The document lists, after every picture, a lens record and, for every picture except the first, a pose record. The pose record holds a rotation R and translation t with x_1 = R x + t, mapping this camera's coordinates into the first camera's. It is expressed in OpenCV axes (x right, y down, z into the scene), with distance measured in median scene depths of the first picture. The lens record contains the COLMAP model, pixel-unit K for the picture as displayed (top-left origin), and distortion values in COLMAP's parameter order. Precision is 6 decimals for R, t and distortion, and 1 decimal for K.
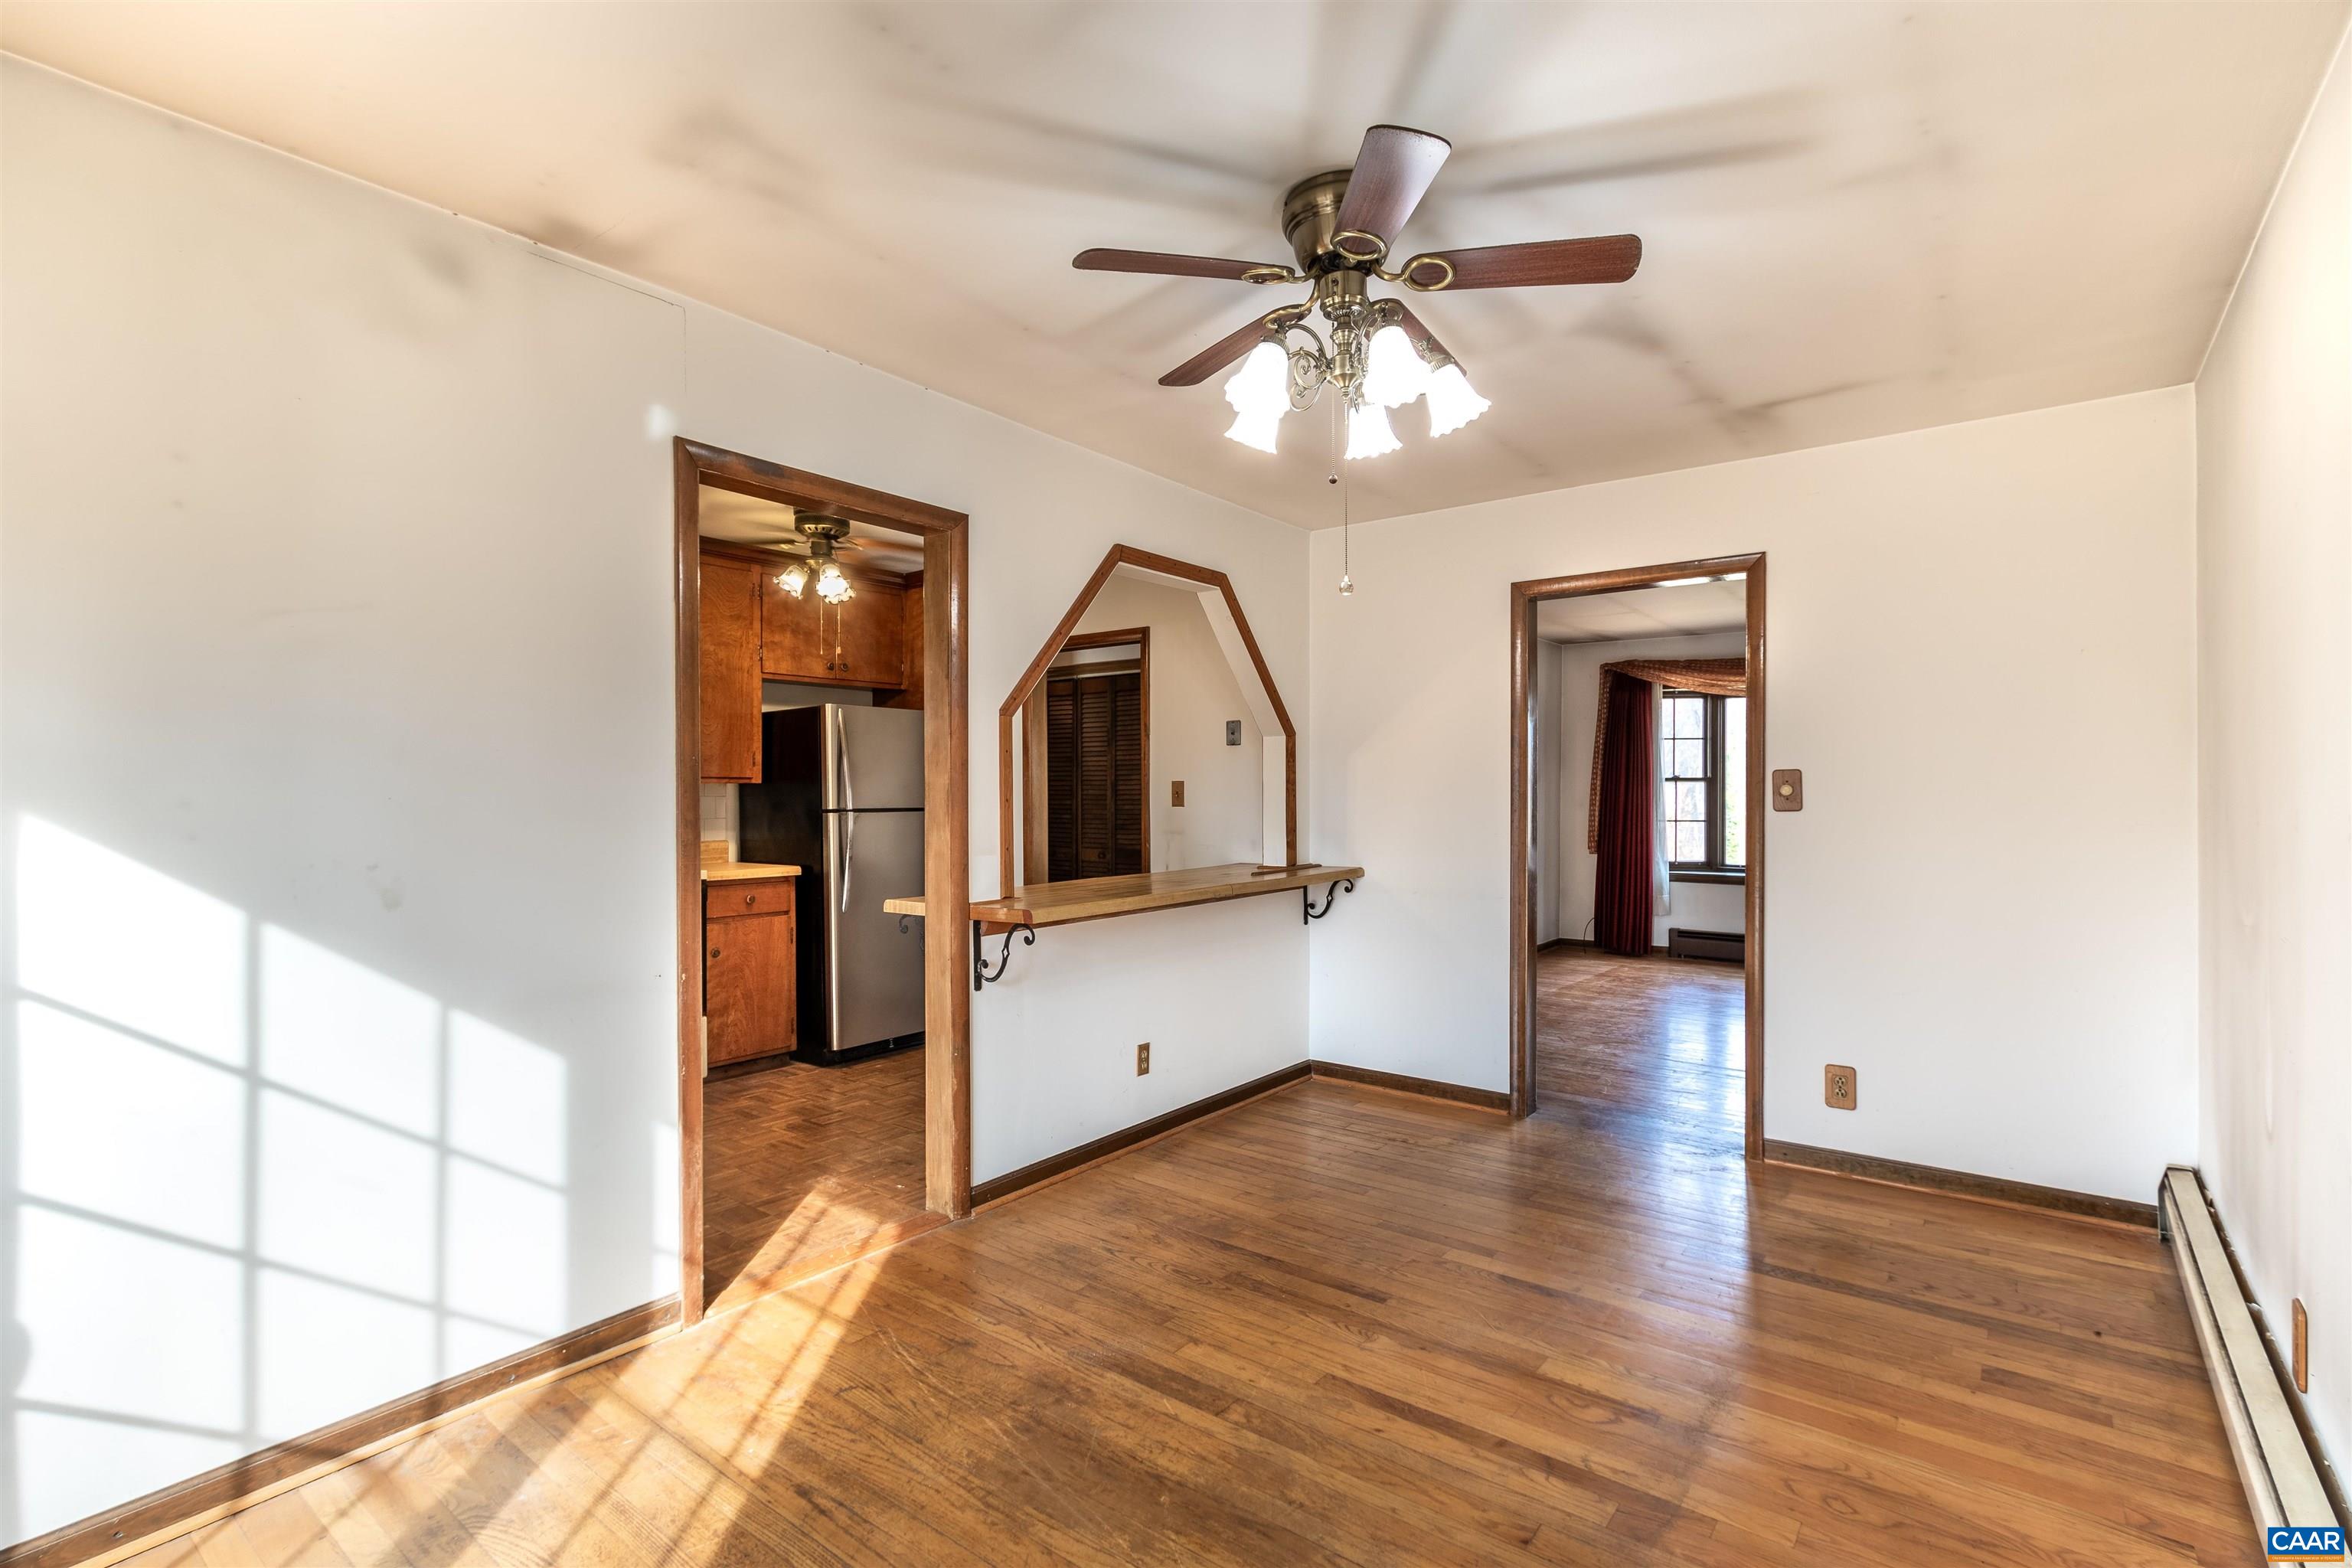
lens RADIAL K [[1100.7, 0, 1173.8], [0, 1100.7, 799.0], [0, 0, 1]] dist [0.001928, 0.000121]
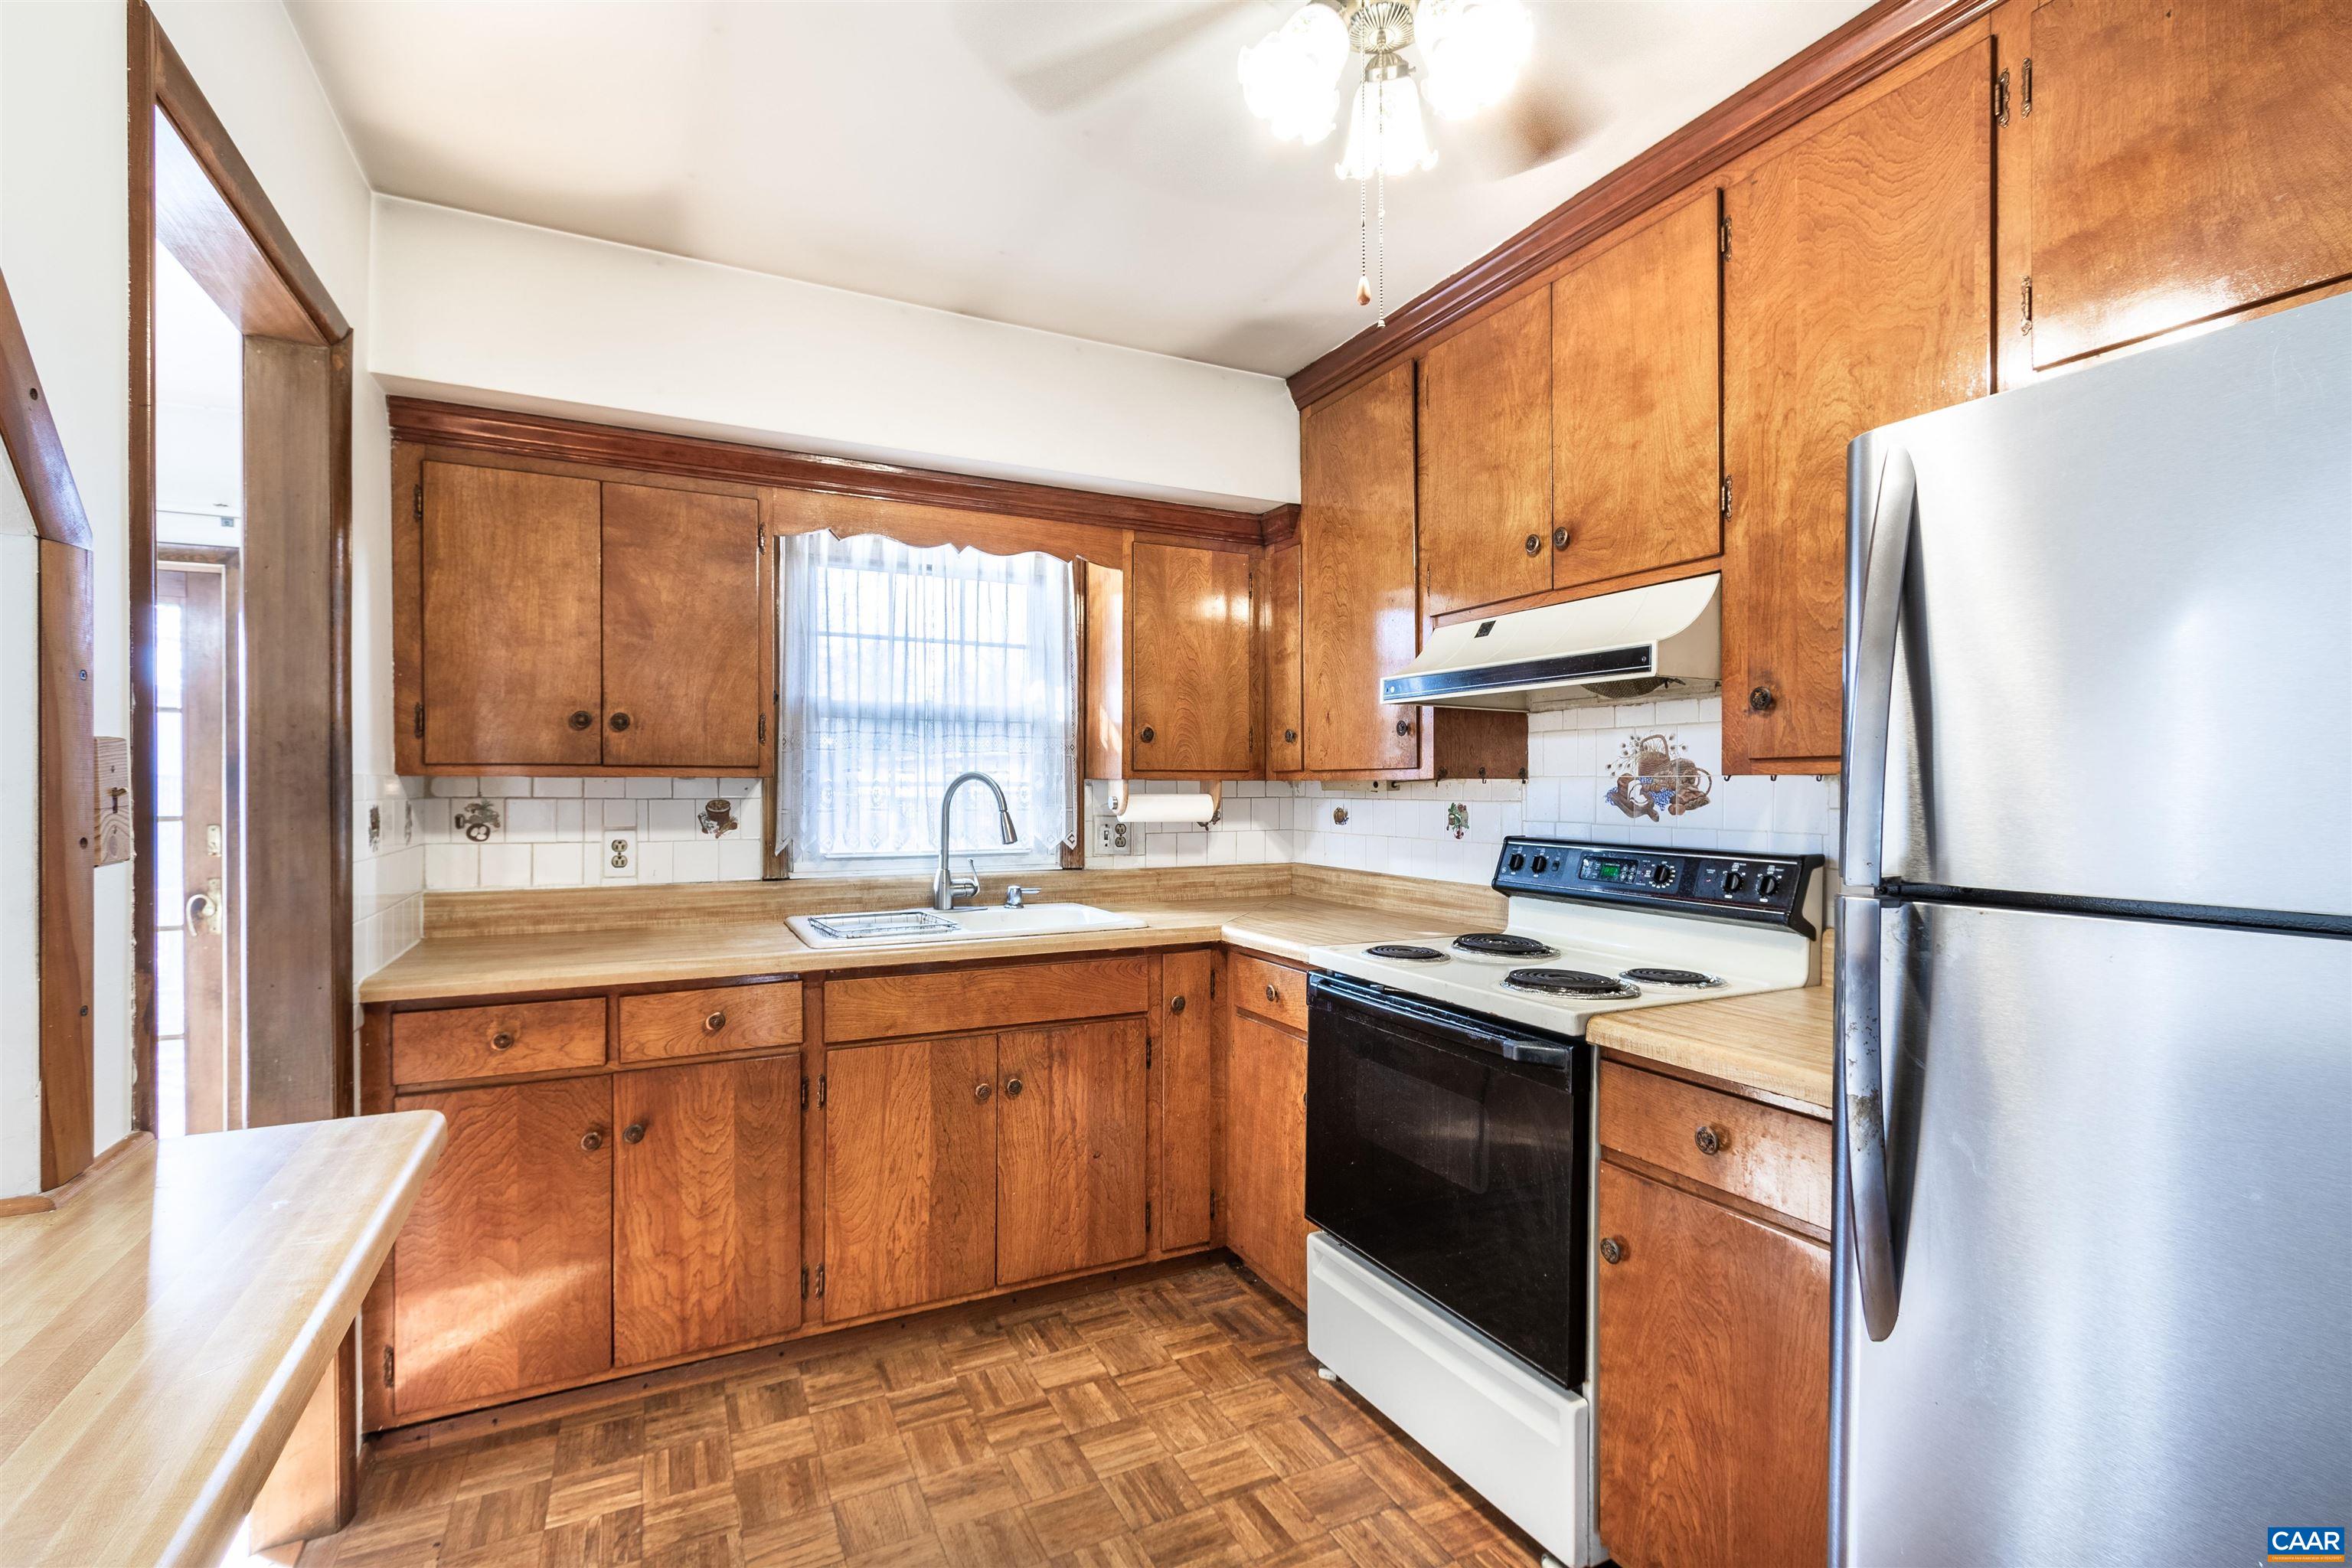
lens RADIAL K [[1076.9, 0, 1180.4], [0, 1076.9, 788.9], [0, 0, 1]] dist [0.001802, -0.000452]
pose [[-0.425399, 0.003174, -0.905000, -0.045224], [-0.005571, 0.999966, 0.006126, -0.012940], [0.904989, 0.007647, -0.425367, 1.201804]]
